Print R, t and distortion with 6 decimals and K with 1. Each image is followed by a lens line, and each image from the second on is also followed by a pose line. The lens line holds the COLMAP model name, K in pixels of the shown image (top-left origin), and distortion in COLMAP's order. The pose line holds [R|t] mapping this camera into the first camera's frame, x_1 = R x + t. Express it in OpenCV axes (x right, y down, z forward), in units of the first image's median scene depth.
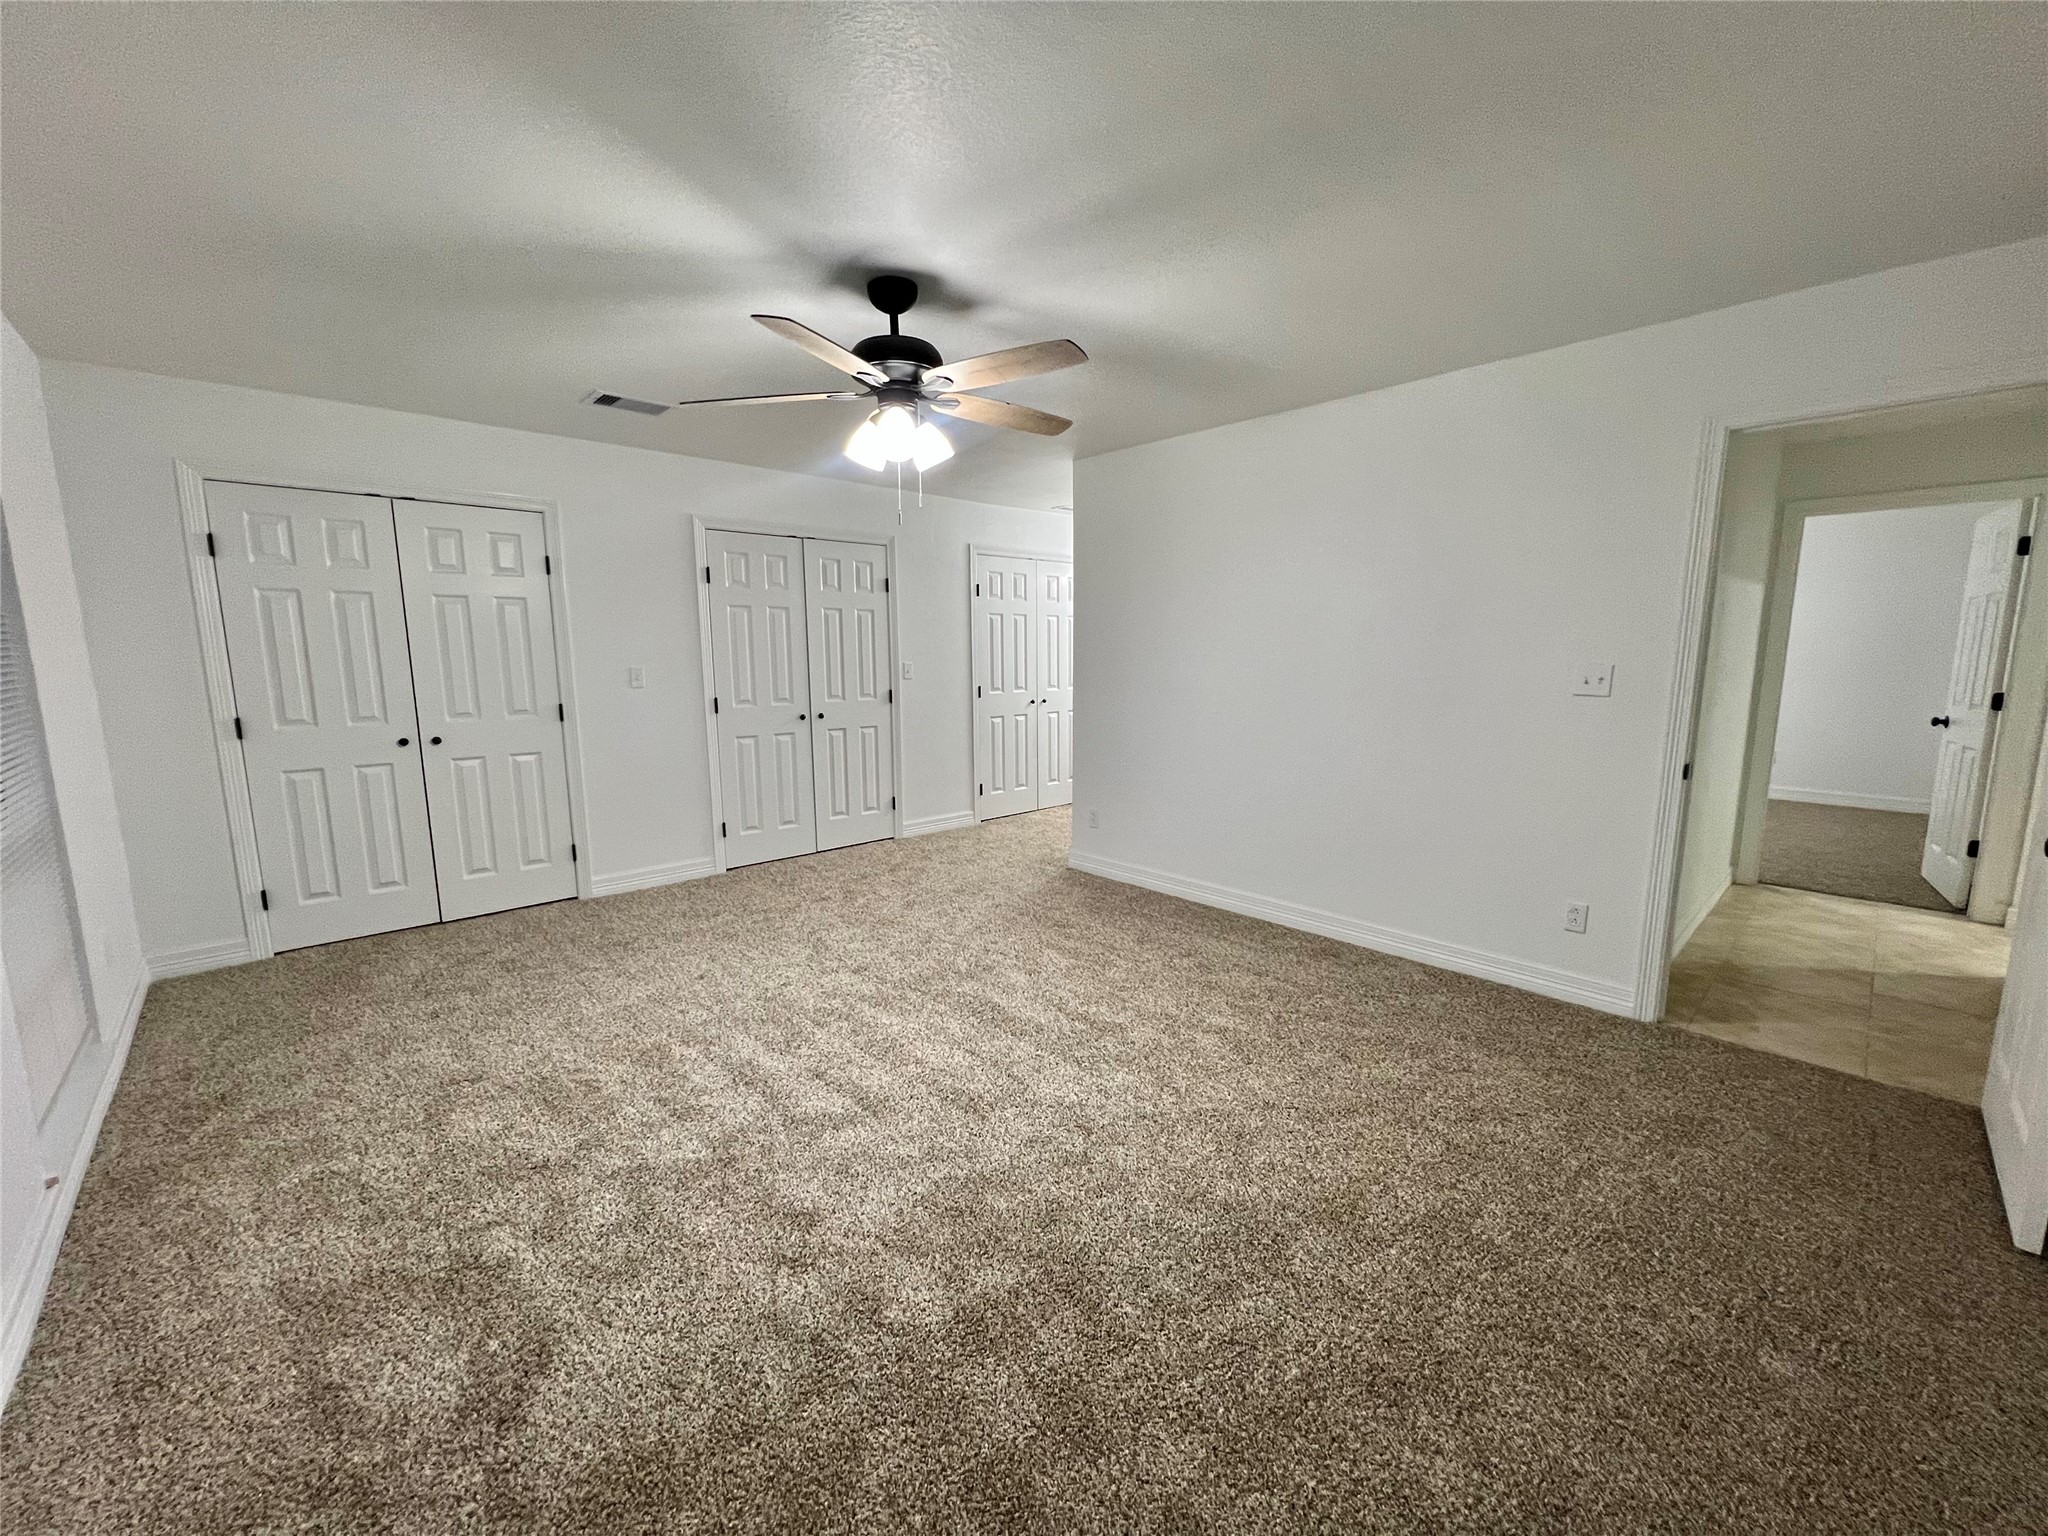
lens RADIAL K [[823.9, 0, 1028.5], [0, 823.9, 756.1], [0, 0, 1]] dist [0.000156, -0.000504]
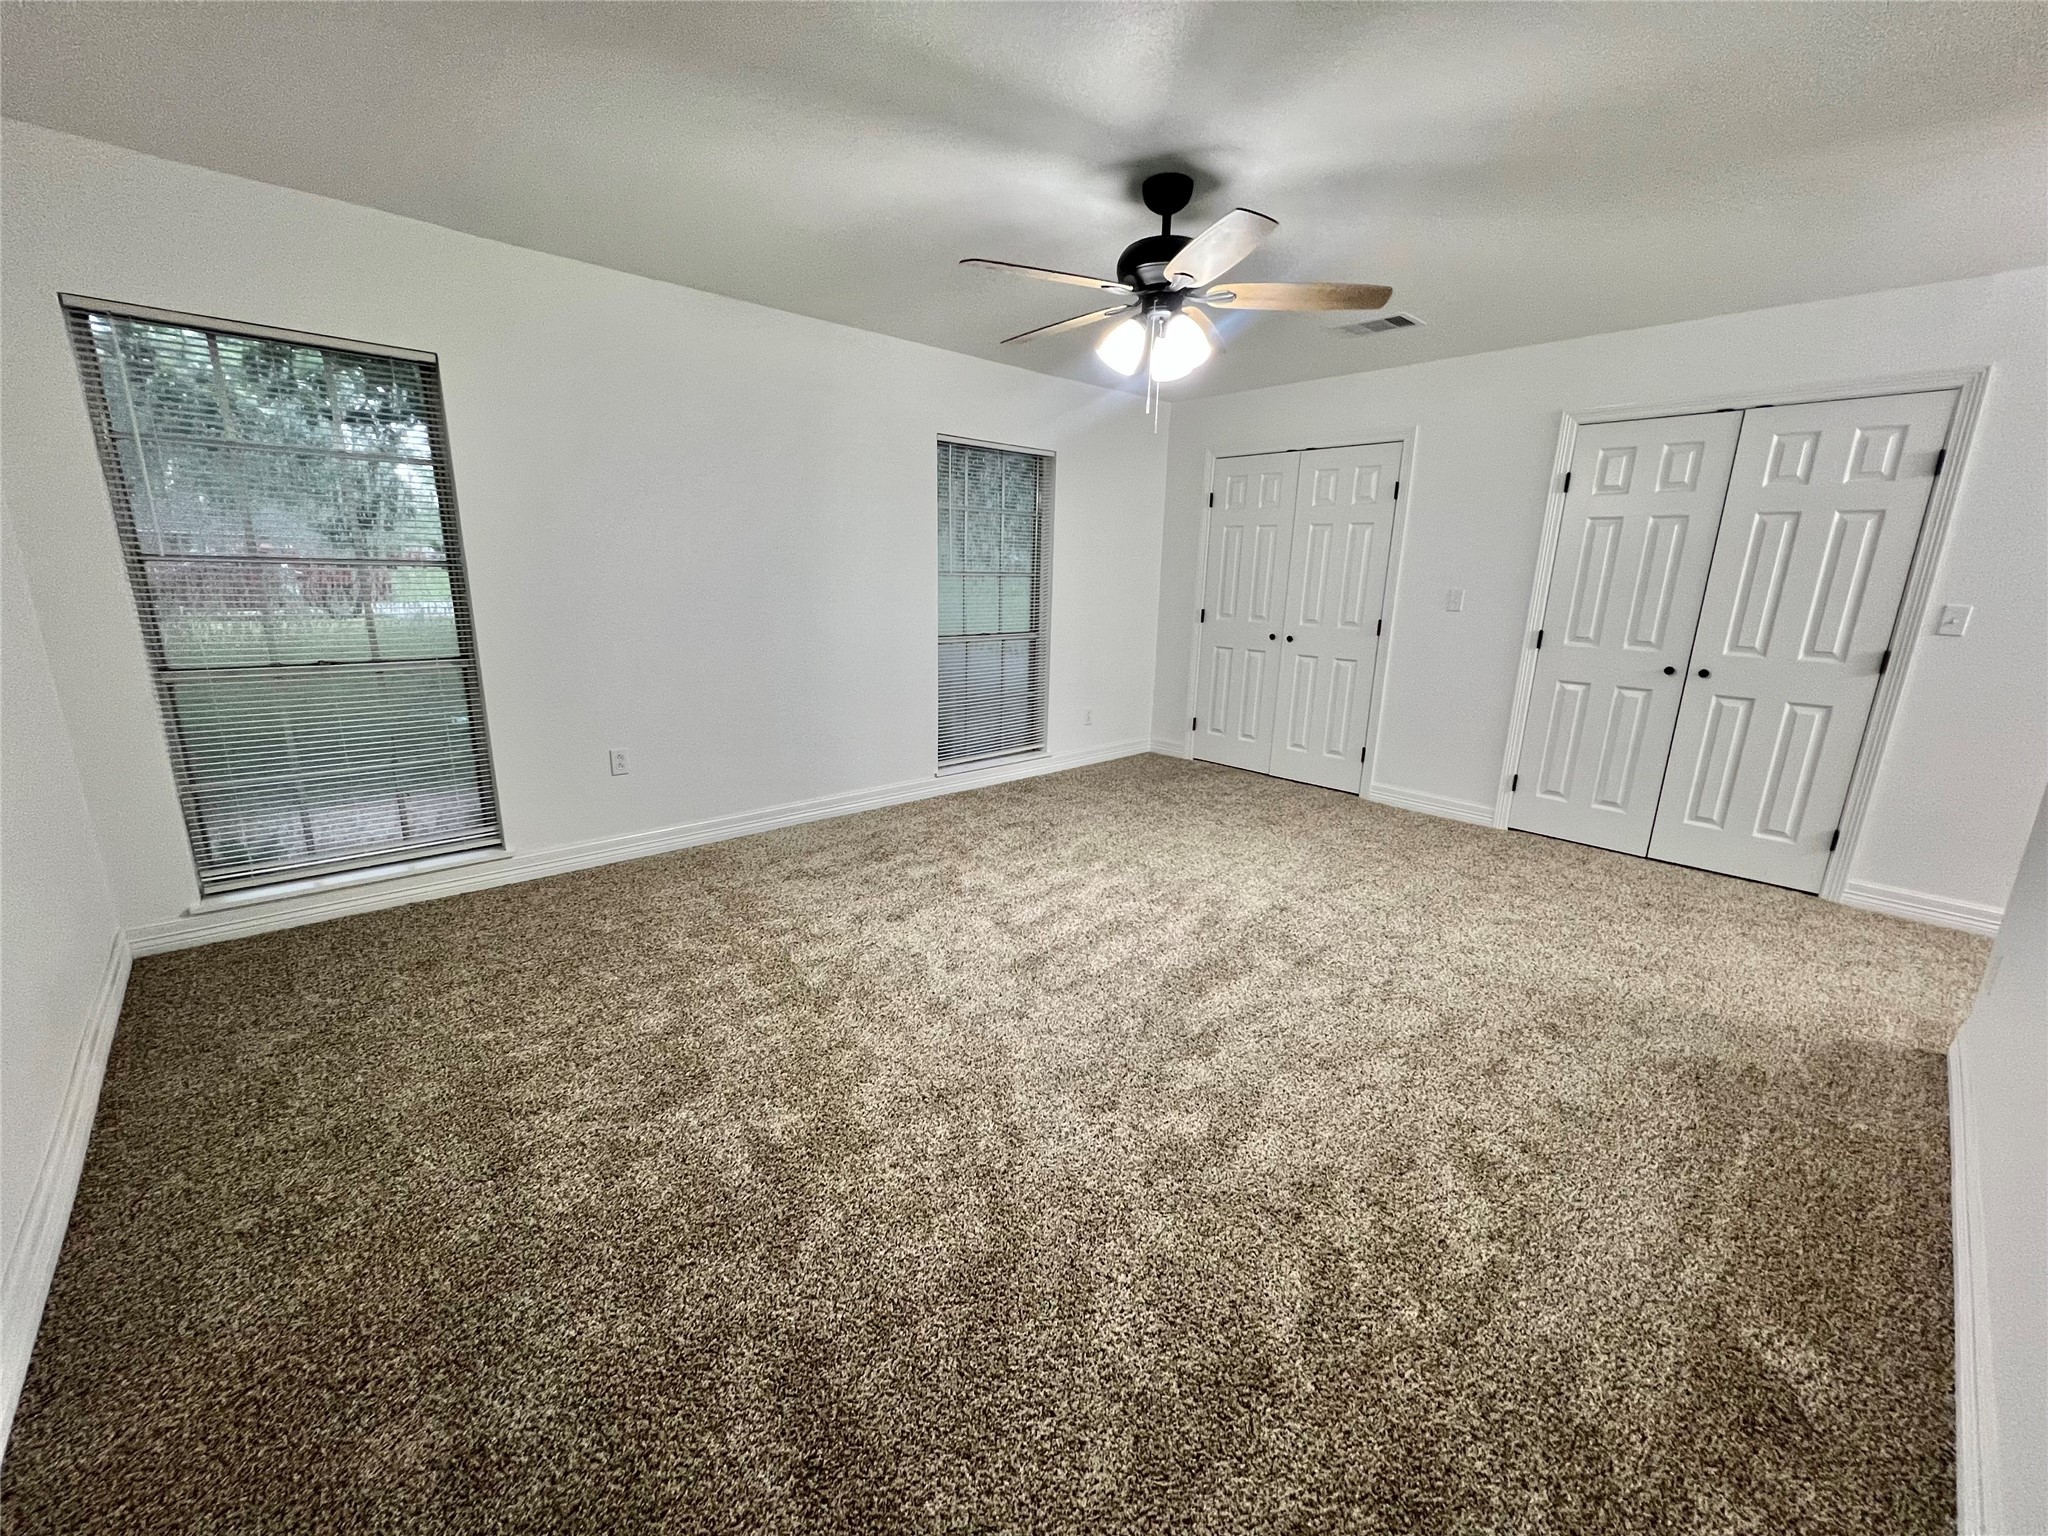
lens RADIAL K [[823.9, 0, 1023.0], [0, 823.9, 778.0], [0, 0, 1]] dist [0.000156, -0.000504]
pose [[-0.013470, 0.252833, -0.967416, 0.775603], [-0.146333, 0.956589, 0.252041, -0.095624], [0.989144, 0.144959, 0.024113, 0.735818]]
